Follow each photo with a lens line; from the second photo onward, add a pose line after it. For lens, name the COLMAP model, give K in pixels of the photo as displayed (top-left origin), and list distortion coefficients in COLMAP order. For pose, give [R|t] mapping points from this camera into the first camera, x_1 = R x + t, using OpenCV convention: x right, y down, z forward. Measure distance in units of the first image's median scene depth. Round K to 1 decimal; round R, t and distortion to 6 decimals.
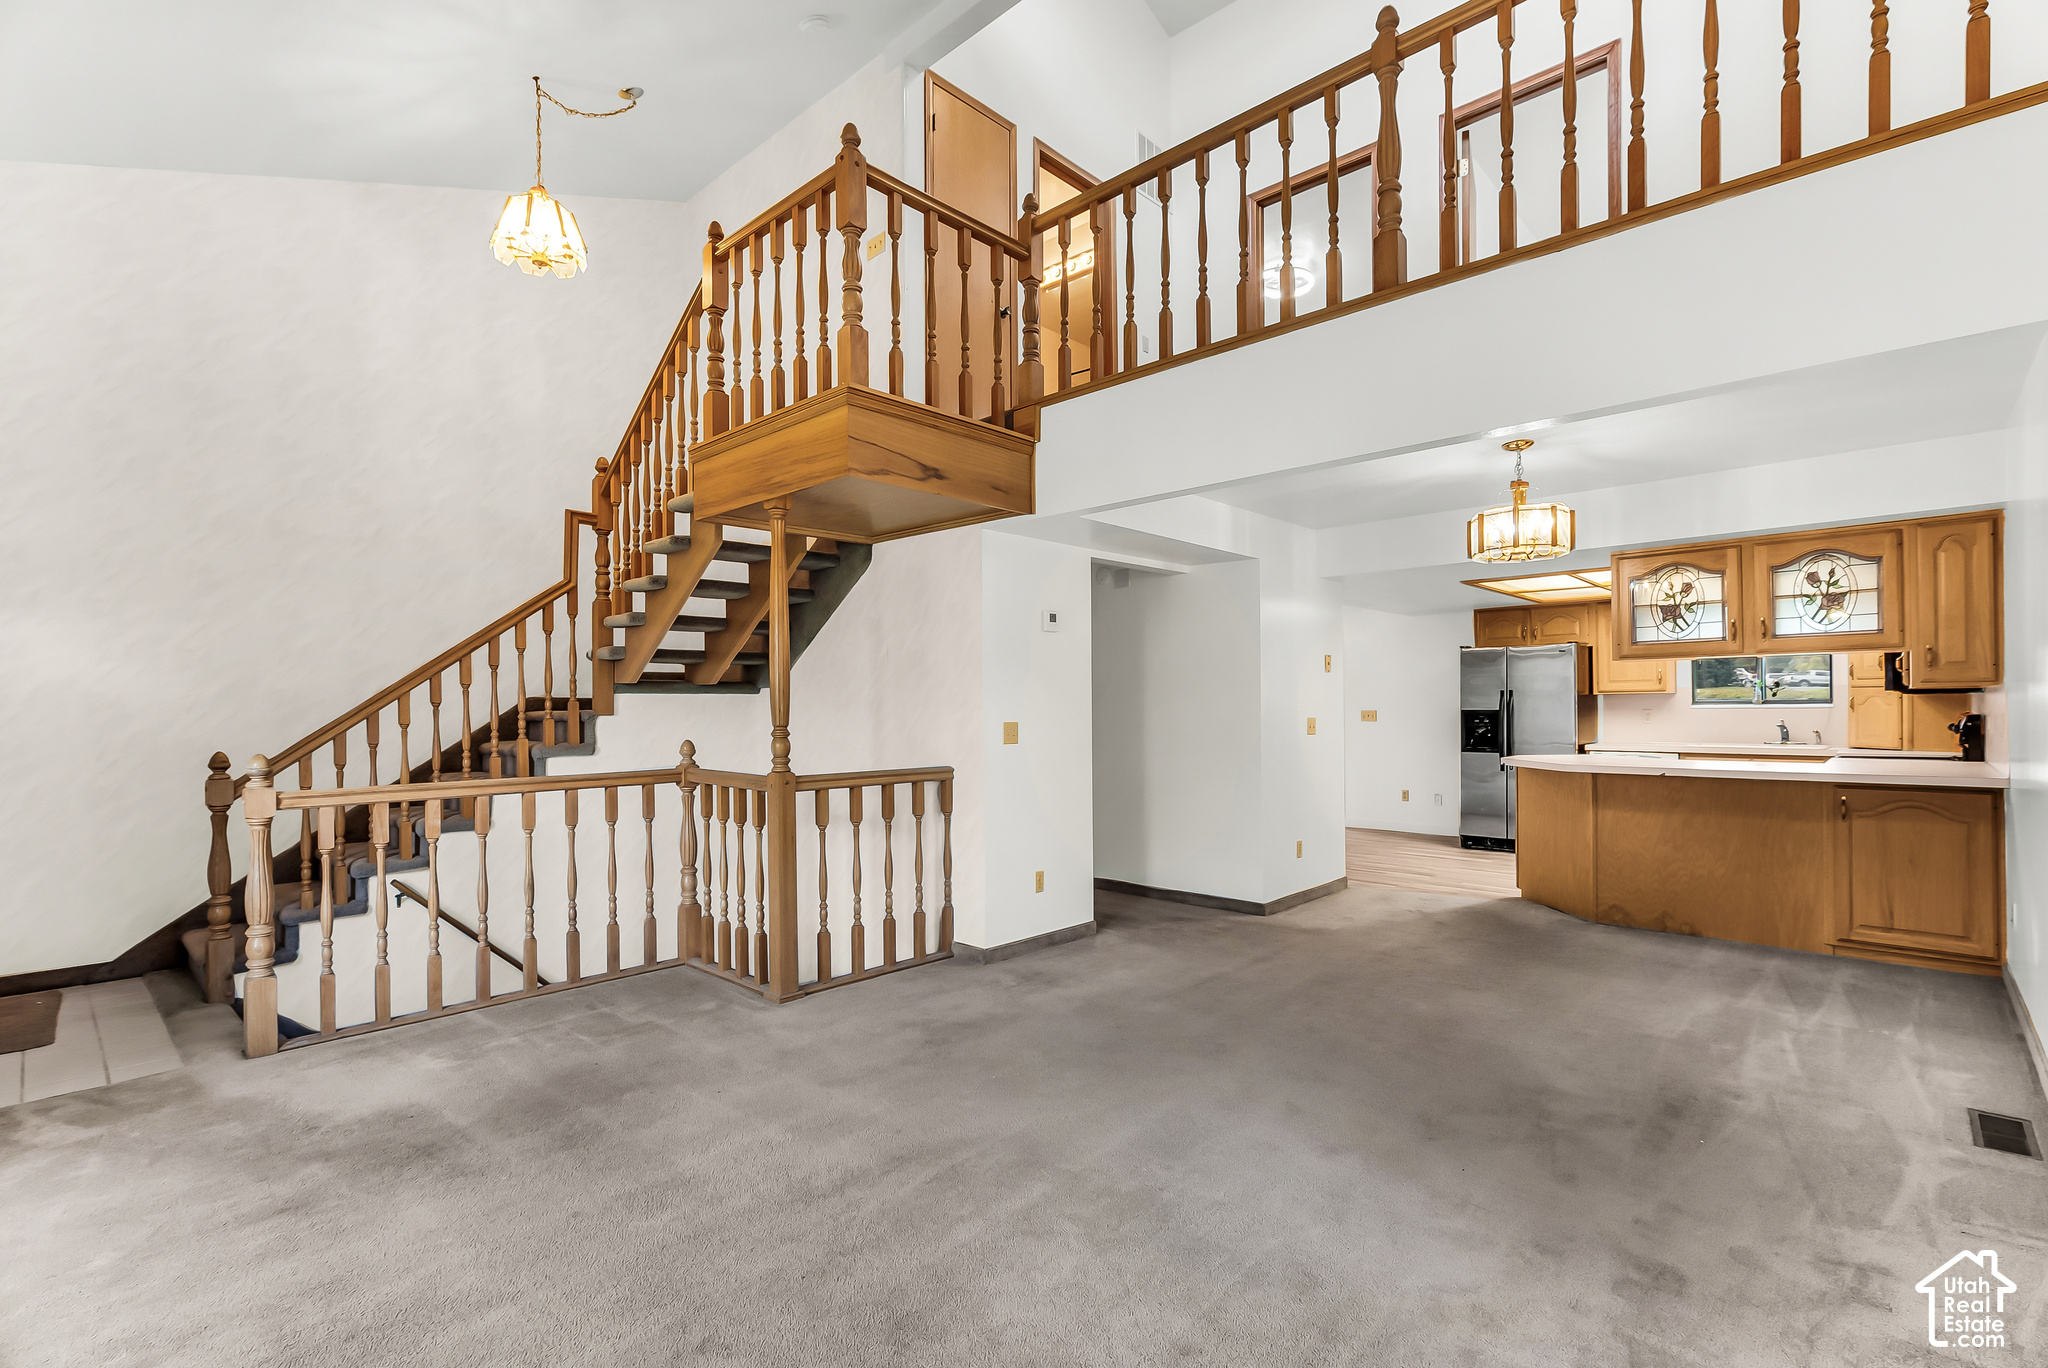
lens RADIAL K [[933.2, 0, 1023.8], [0, 933.2, 690.9], [0, 0, 1]] dist [-0.001501, 0.000530]
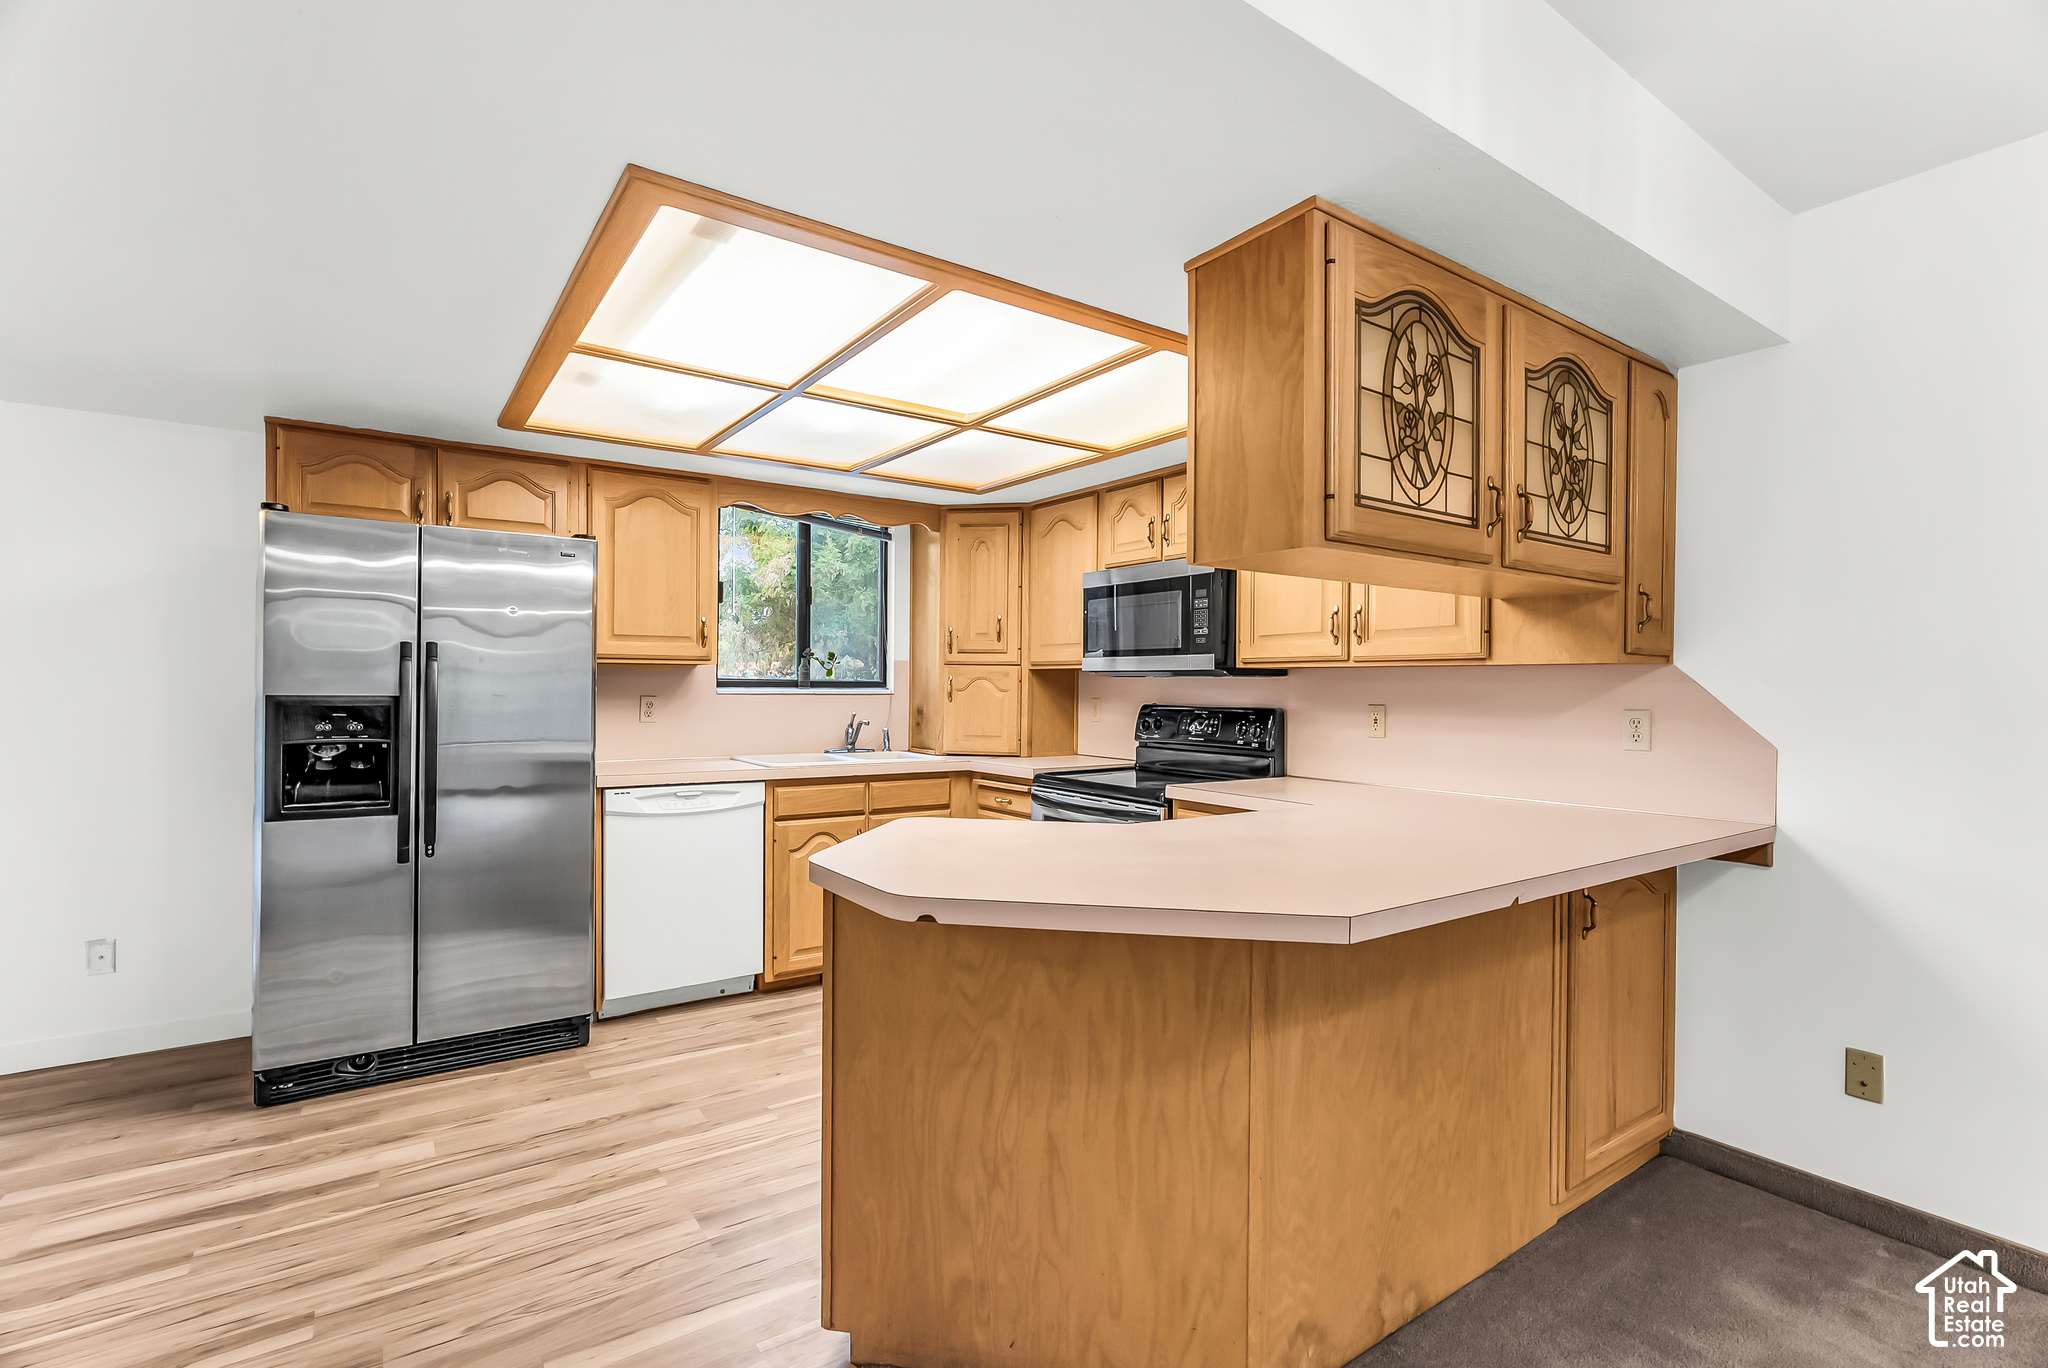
lens RADIAL K [[933.9, 0, 1024.0], [0, 933.9, 684.0], [0, 0, 1]] dist [0.000482, 0.000683]
pose [[0.206953, 0.012827, 0.978267, 0.374028], [-0.025965, 0.999634, -0.007615, 0.022055], [-0.978006, -0.023825, 0.207210, 1.252508]]
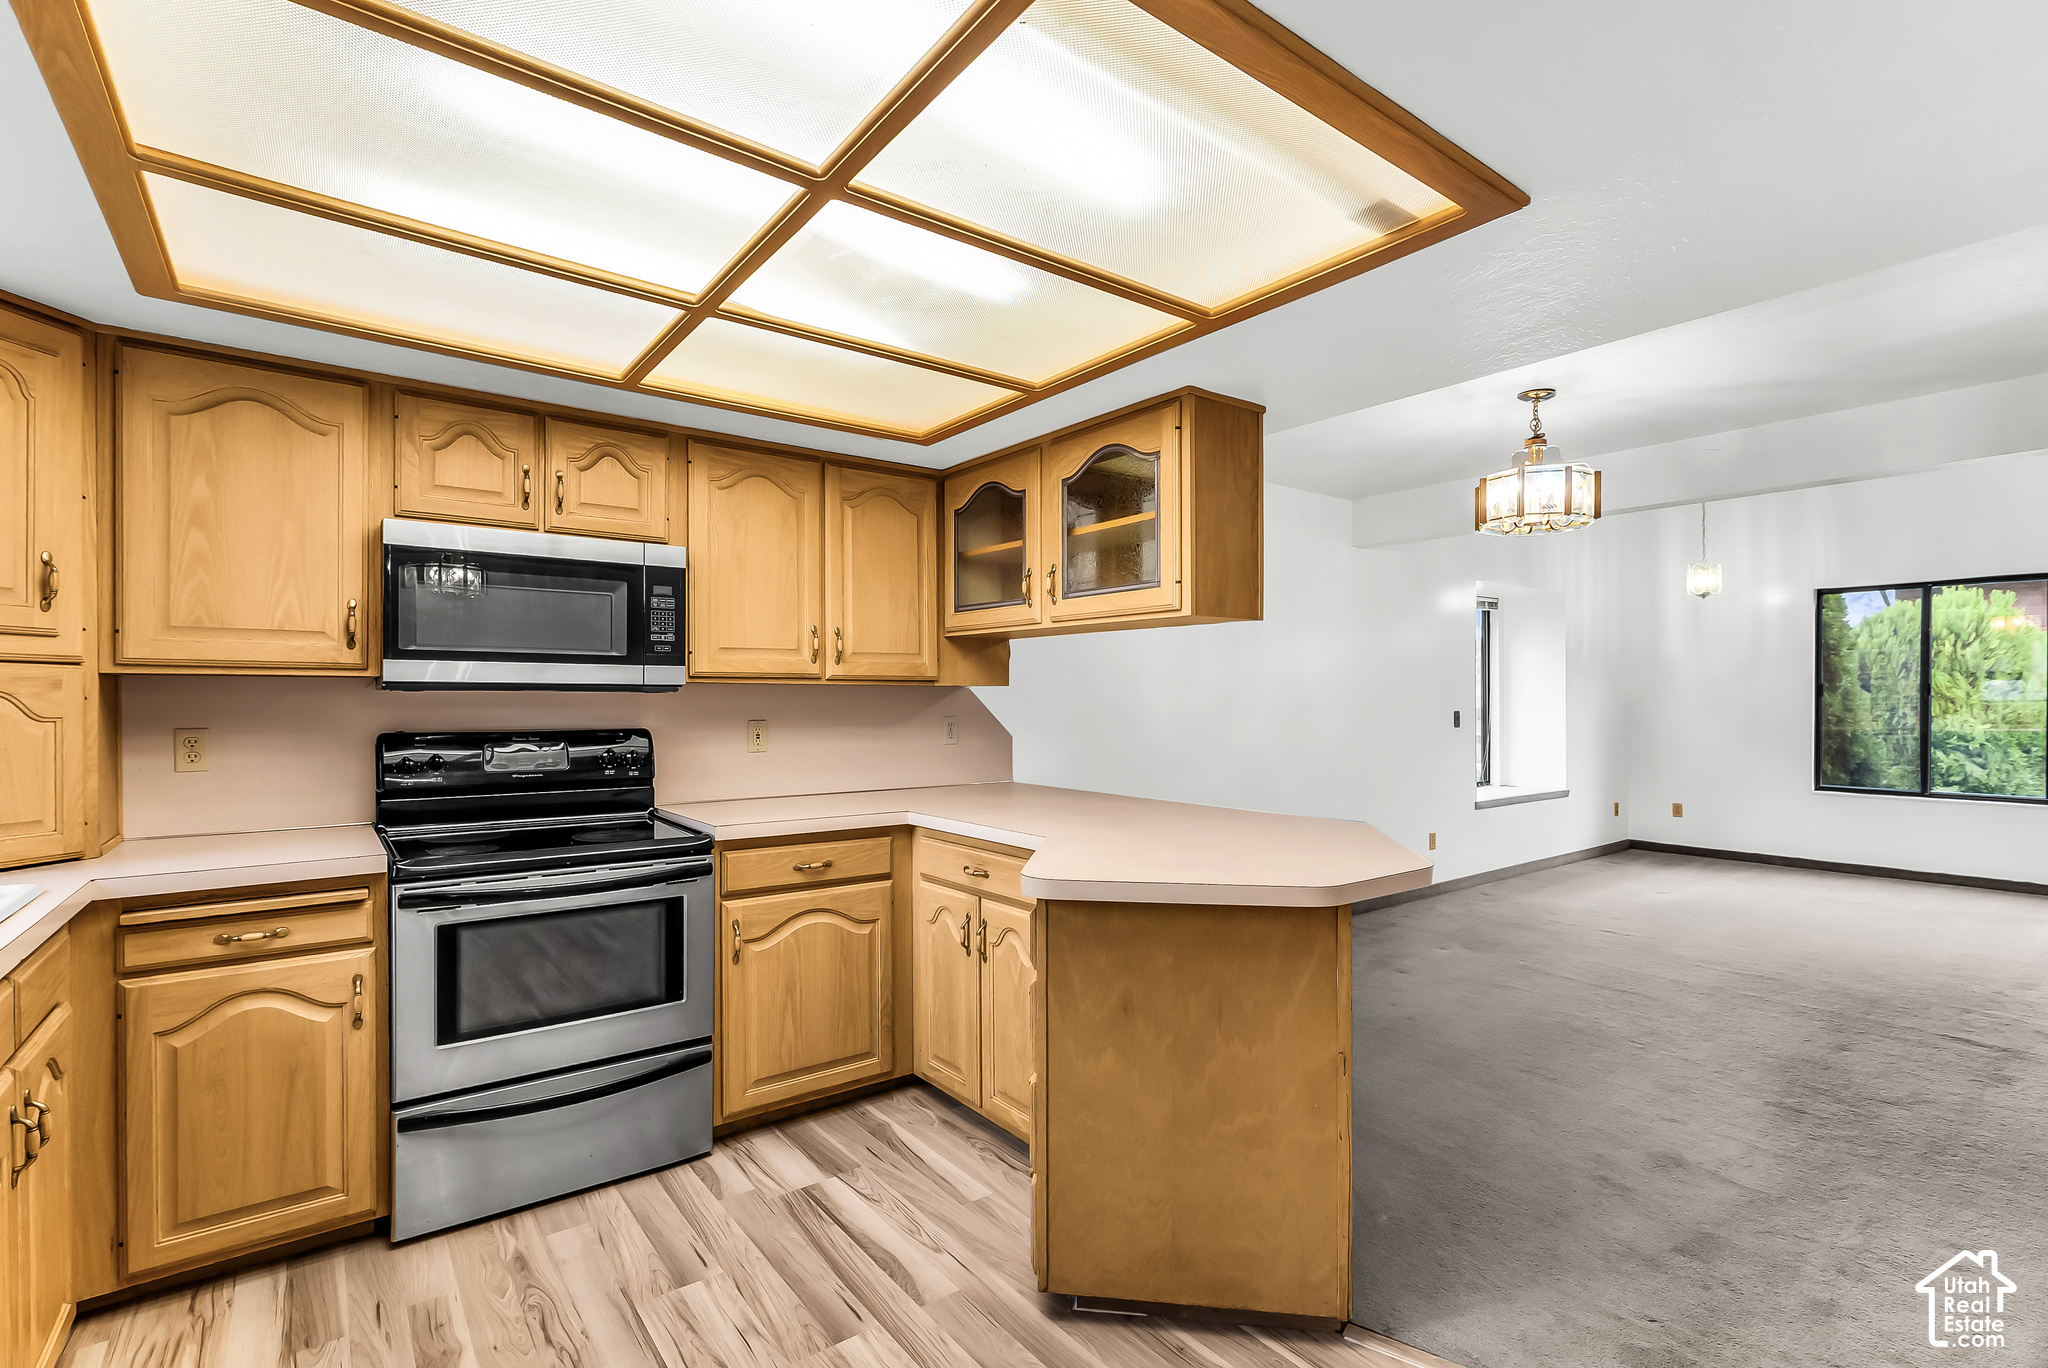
lens RADIAL K [[948.8, 0, 1019.1], [0, 948.8, 707.0], [0, 0, 1]] dist [-0.000237, 0.000264]
pose [[-0.985431, 0.007023, 0.169930, 0.826183], [0.005673, 0.999948, -0.008428, 0.022657], [-0.169980, -0.007341, -0.985420, 1.876844]]
